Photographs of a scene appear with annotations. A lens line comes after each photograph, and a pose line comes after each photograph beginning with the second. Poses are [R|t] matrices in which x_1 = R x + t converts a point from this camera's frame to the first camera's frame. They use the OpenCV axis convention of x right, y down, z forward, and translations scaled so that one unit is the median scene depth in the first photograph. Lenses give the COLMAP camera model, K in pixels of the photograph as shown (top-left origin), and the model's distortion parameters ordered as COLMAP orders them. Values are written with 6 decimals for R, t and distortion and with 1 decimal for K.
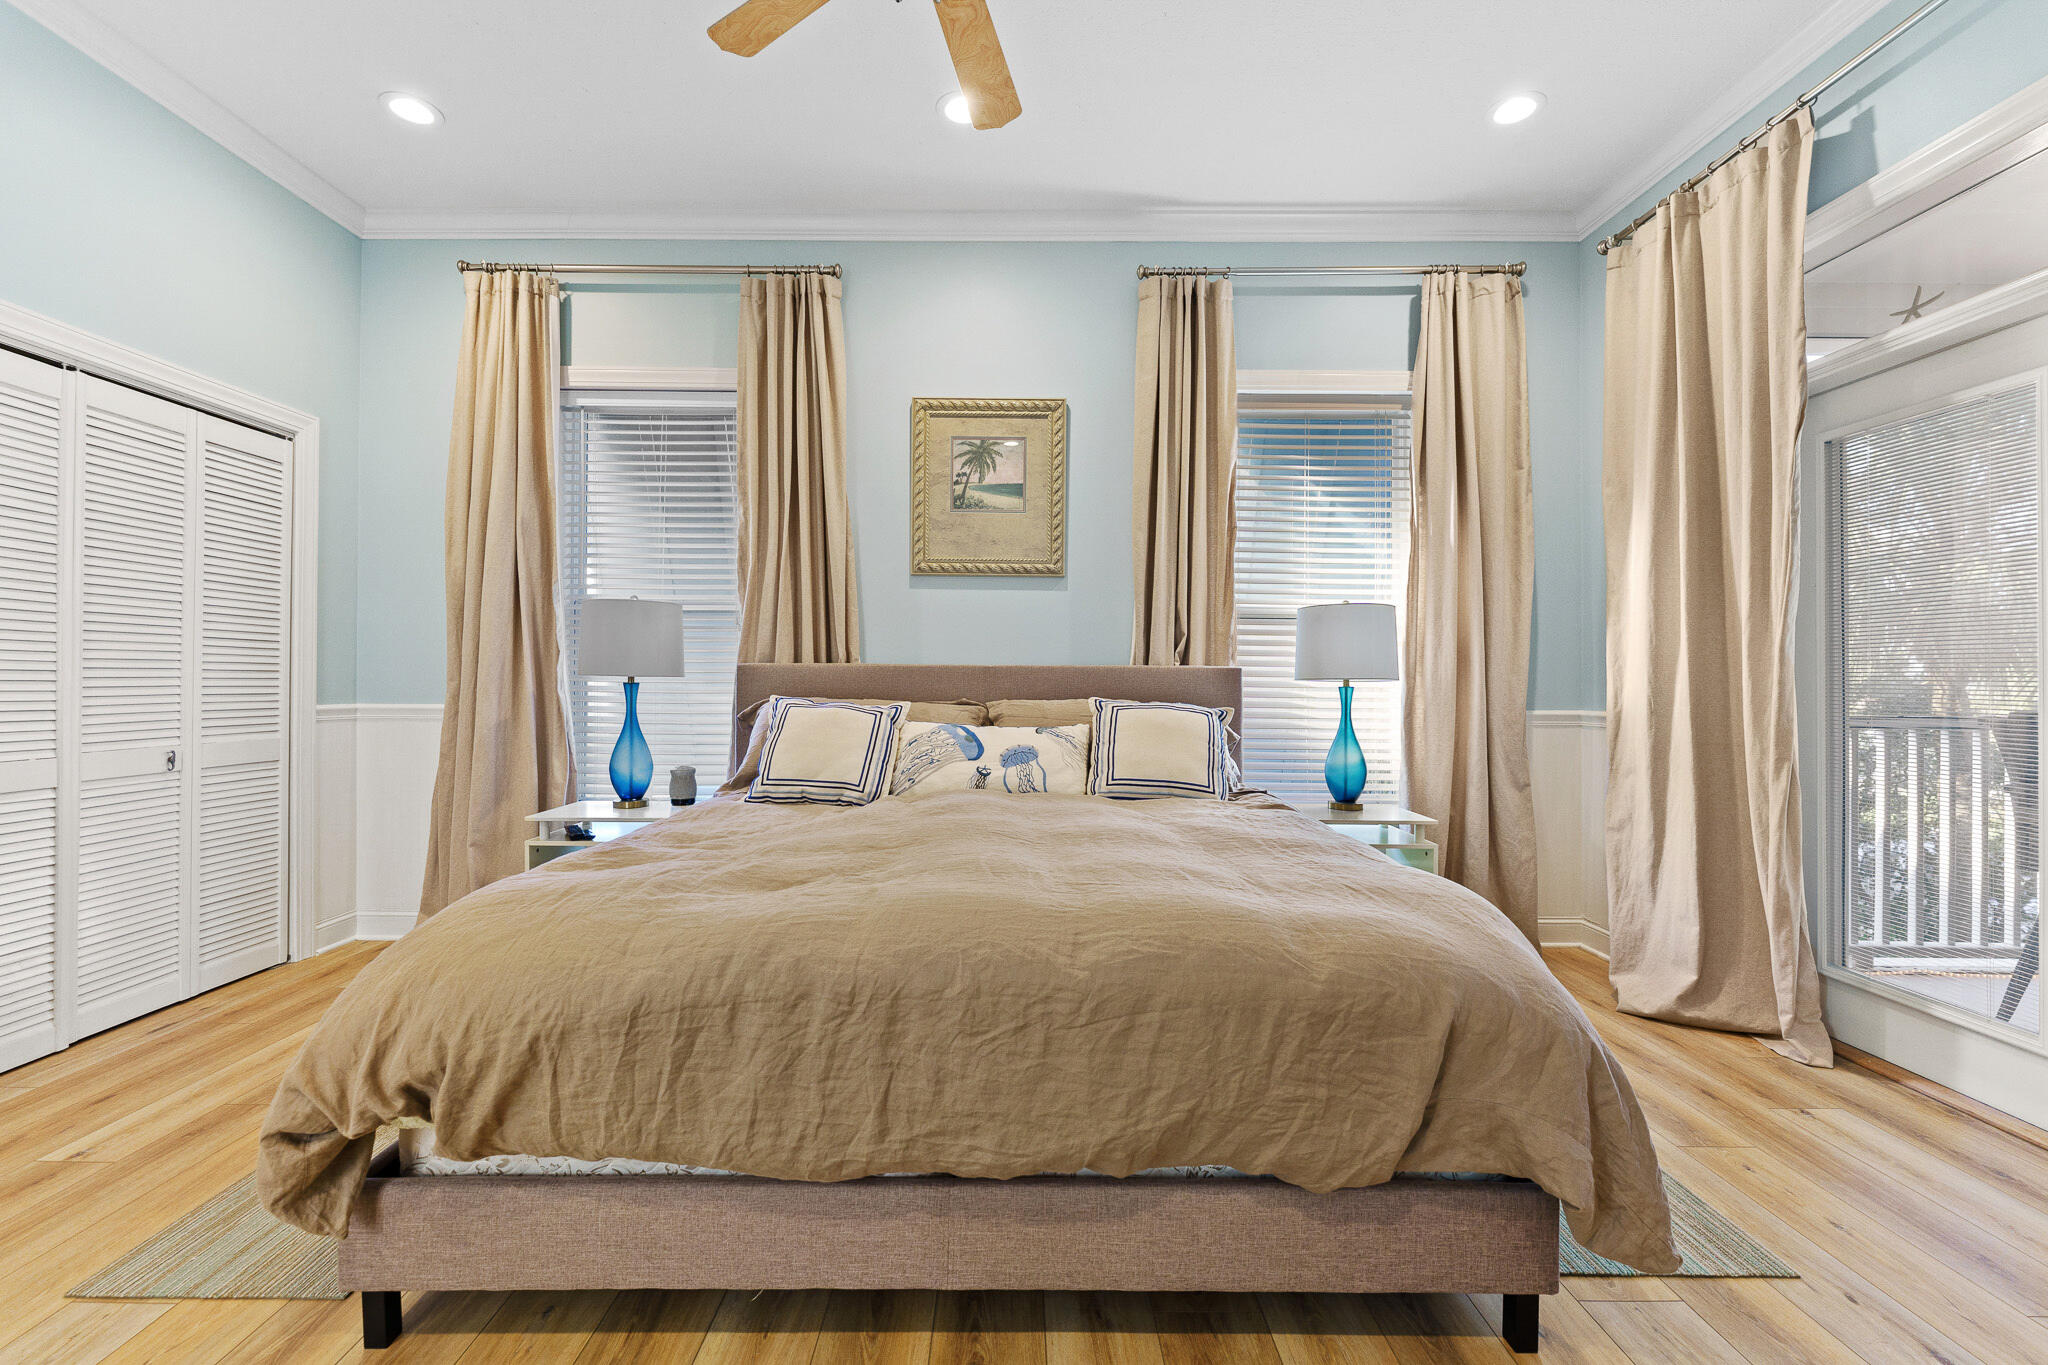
lens RADIAL K [[829.2, 0, 1019.8], [0, 829.2, 676.5], [0, 0, 1]] dist [-0.002751, 0.000031]
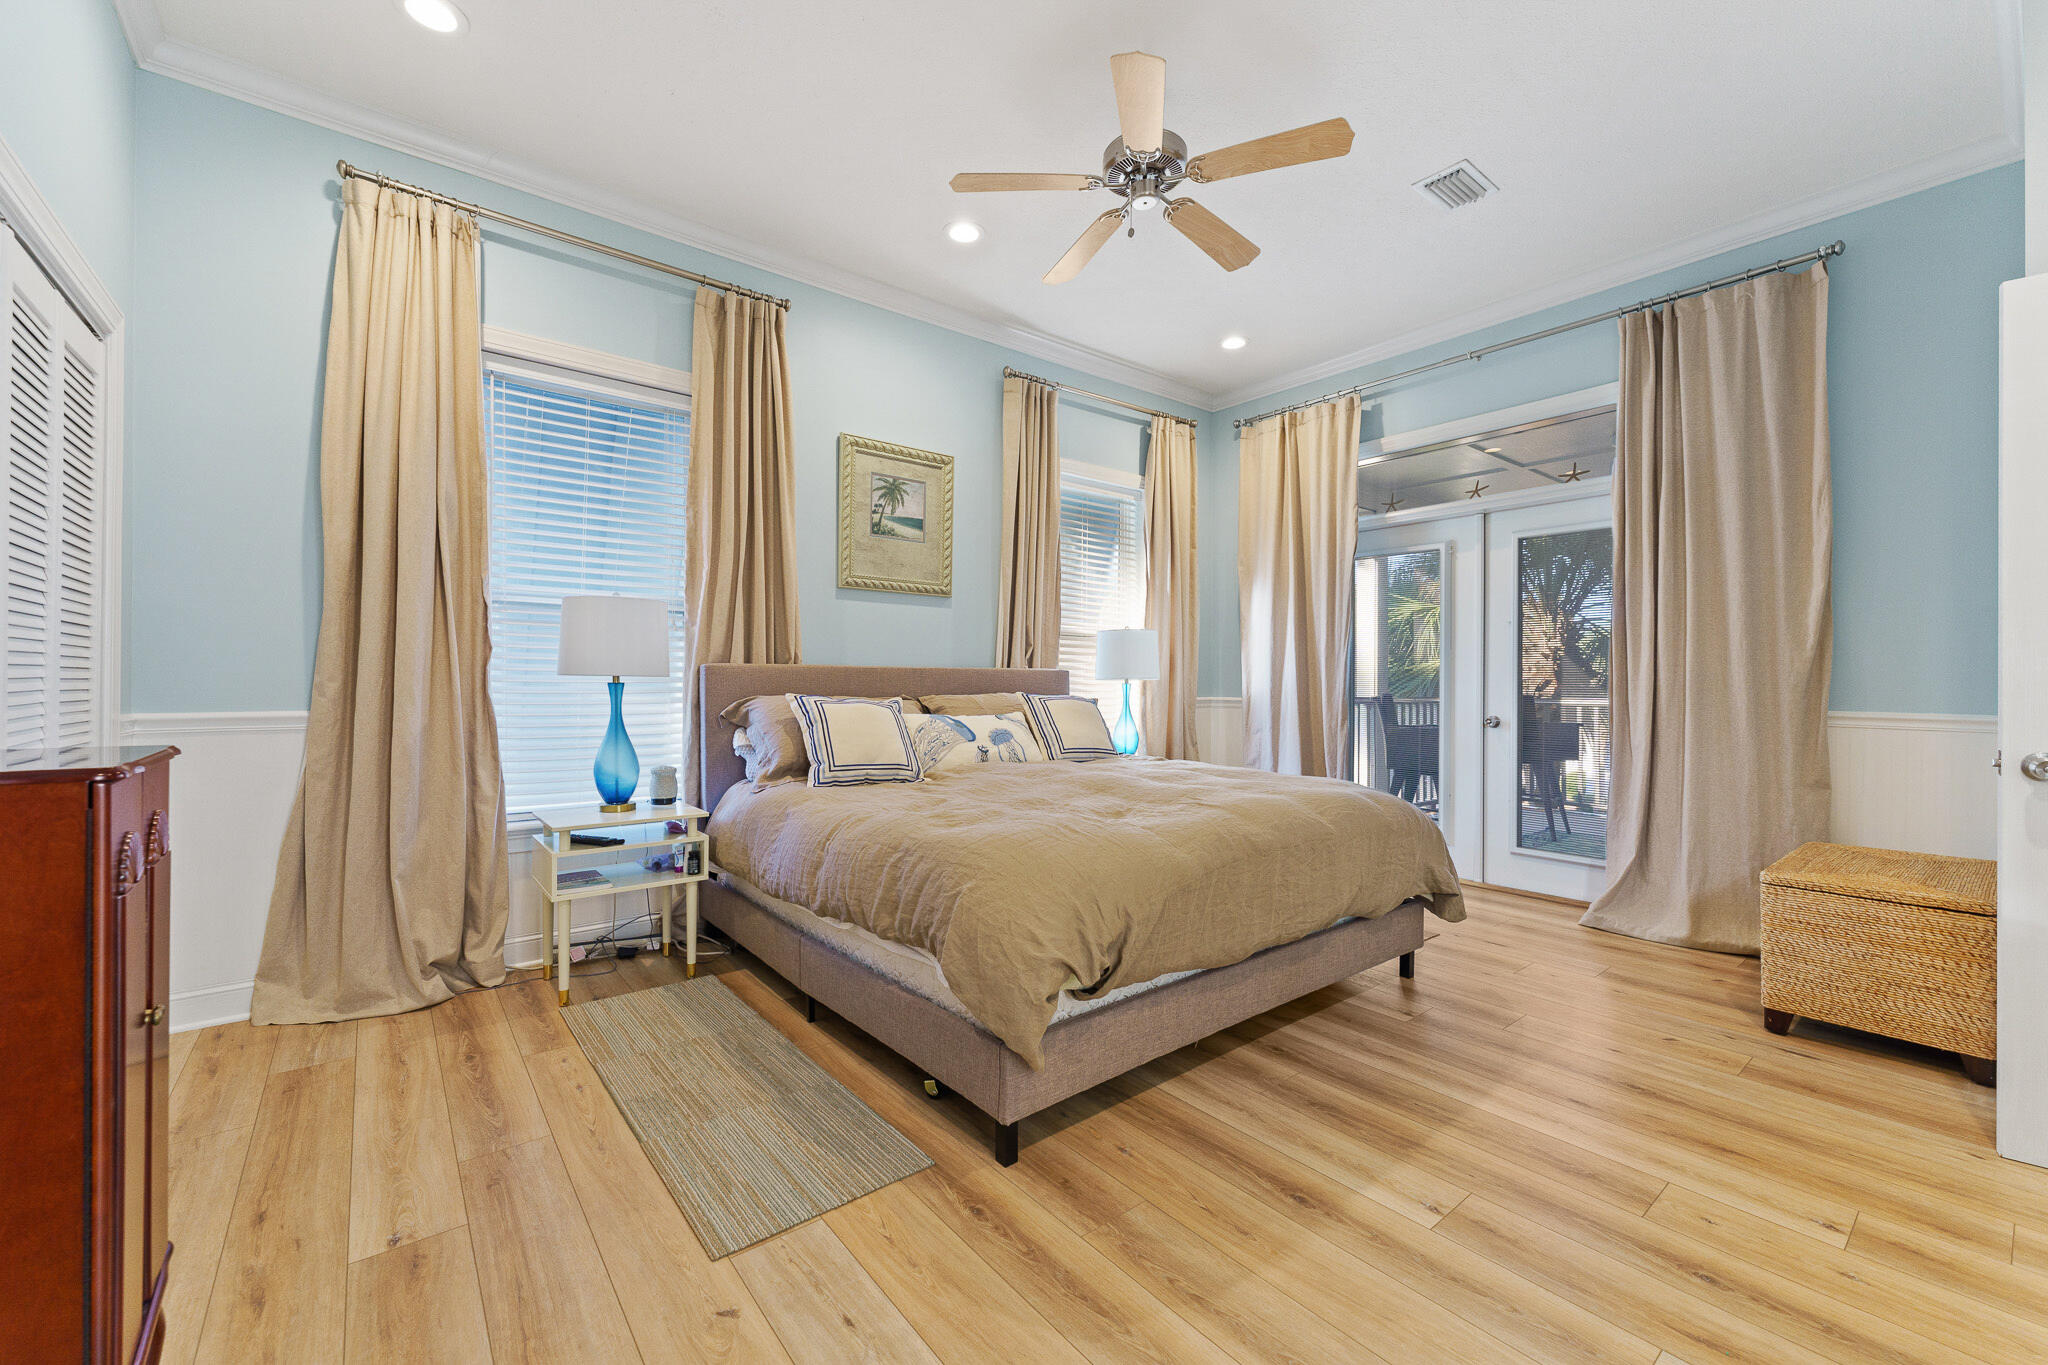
lens RADIAL K [[829.2, 0, 975.0], [0, 829.2, 685.2], [0, 0, 1]] dist [-0.002751, 0.000031]
pose [[0.790654, -0.006737, 0.612227, -0.715700], [-0.000992, 0.999924, 0.012284, -0.002206], [-0.612263, -0.010320, 0.790587, -0.021057]]
